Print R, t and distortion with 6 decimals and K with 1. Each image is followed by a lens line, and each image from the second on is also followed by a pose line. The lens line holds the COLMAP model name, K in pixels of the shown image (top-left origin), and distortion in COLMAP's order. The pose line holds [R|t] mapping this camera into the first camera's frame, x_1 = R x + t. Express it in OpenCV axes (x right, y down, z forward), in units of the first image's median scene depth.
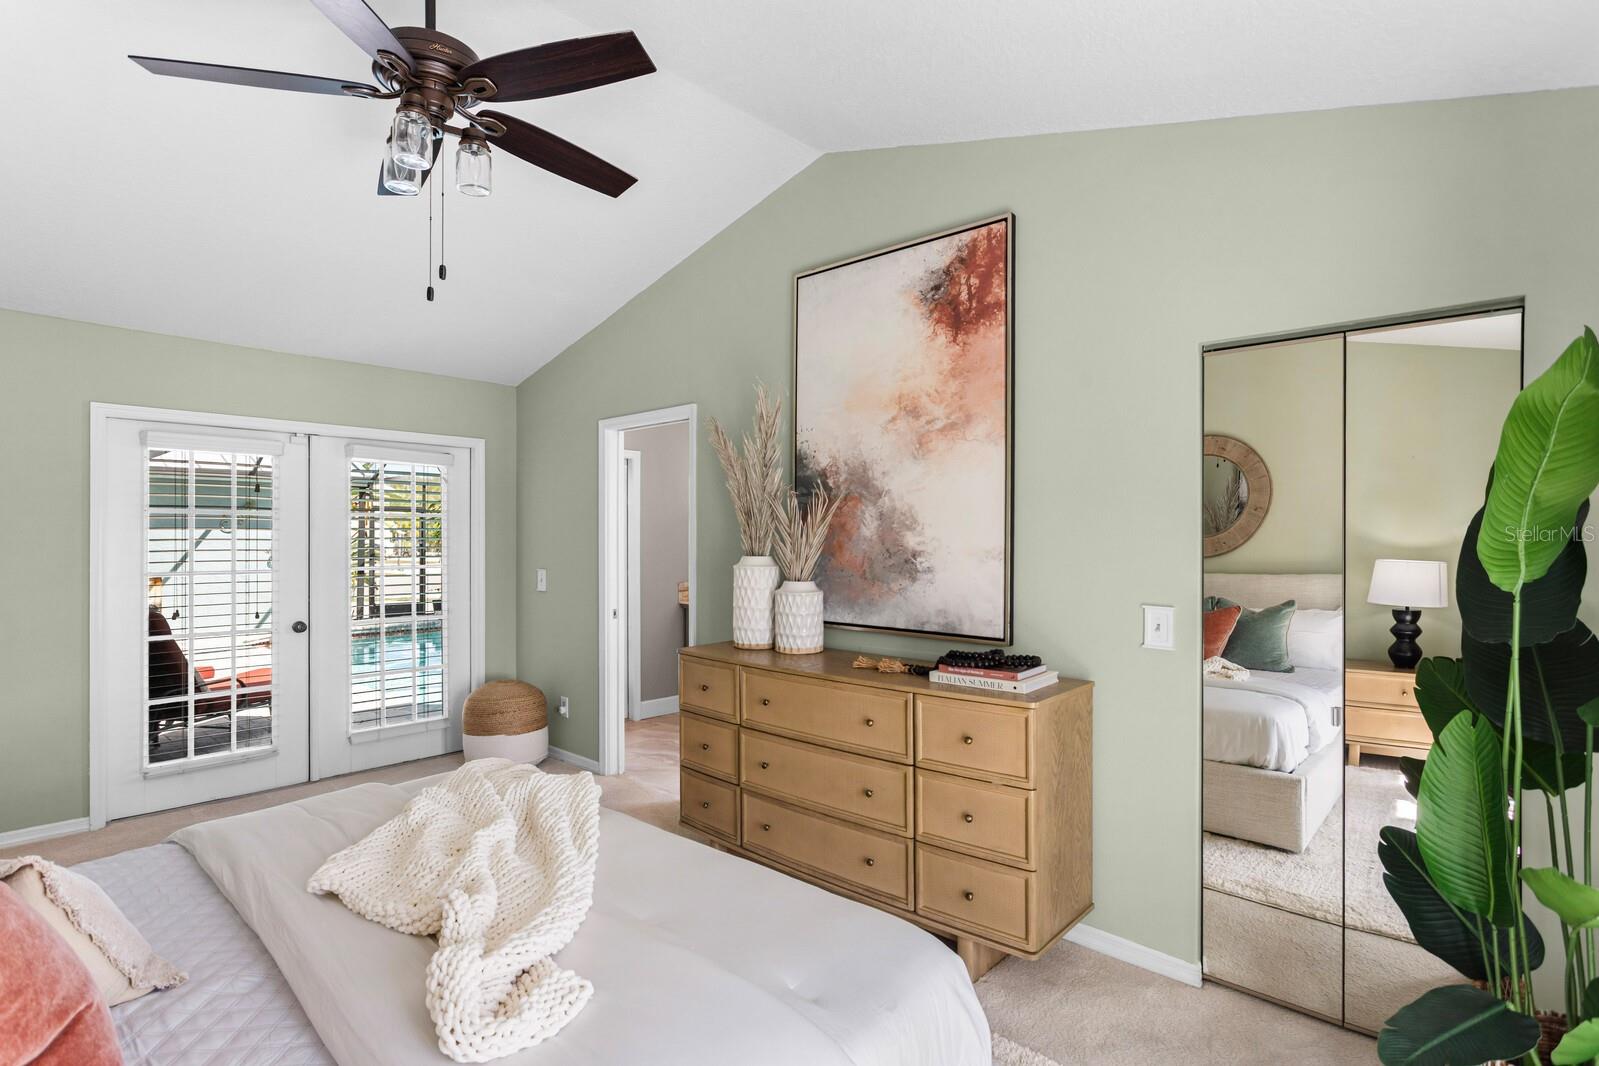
lens RADIAL K [[791.8, 0, 799.5], [0, 791.8, 537.6], [0, 0, 1]] dist [-0.010523, 0.005393]
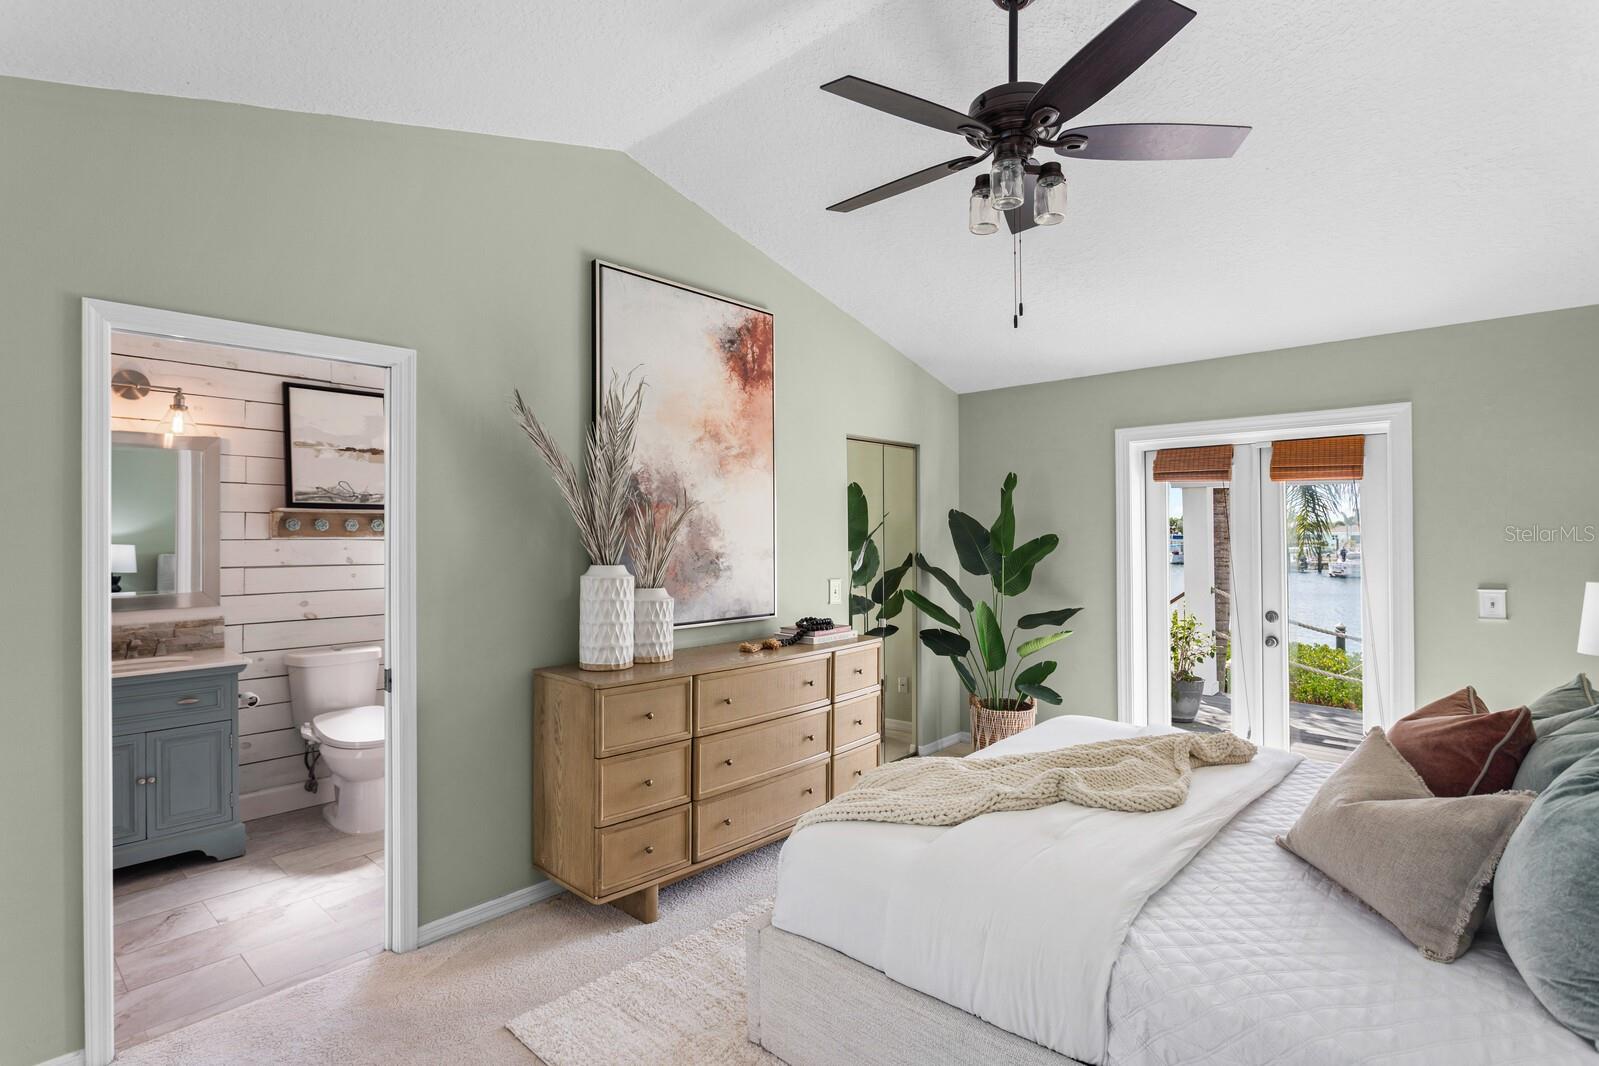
lens RADIAL K [[791.8, 0, 786.9], [0, 791.8, 532.5], [0, 0, 1]] dist [-0.010523, 0.005393]
pose [[0.024278, 0.004736, 0.999694, -1.055648], [0.010249, 0.999935, -0.004986, -0.007583], [-0.999653, 0.010367, 0.024228, 0.870762]]
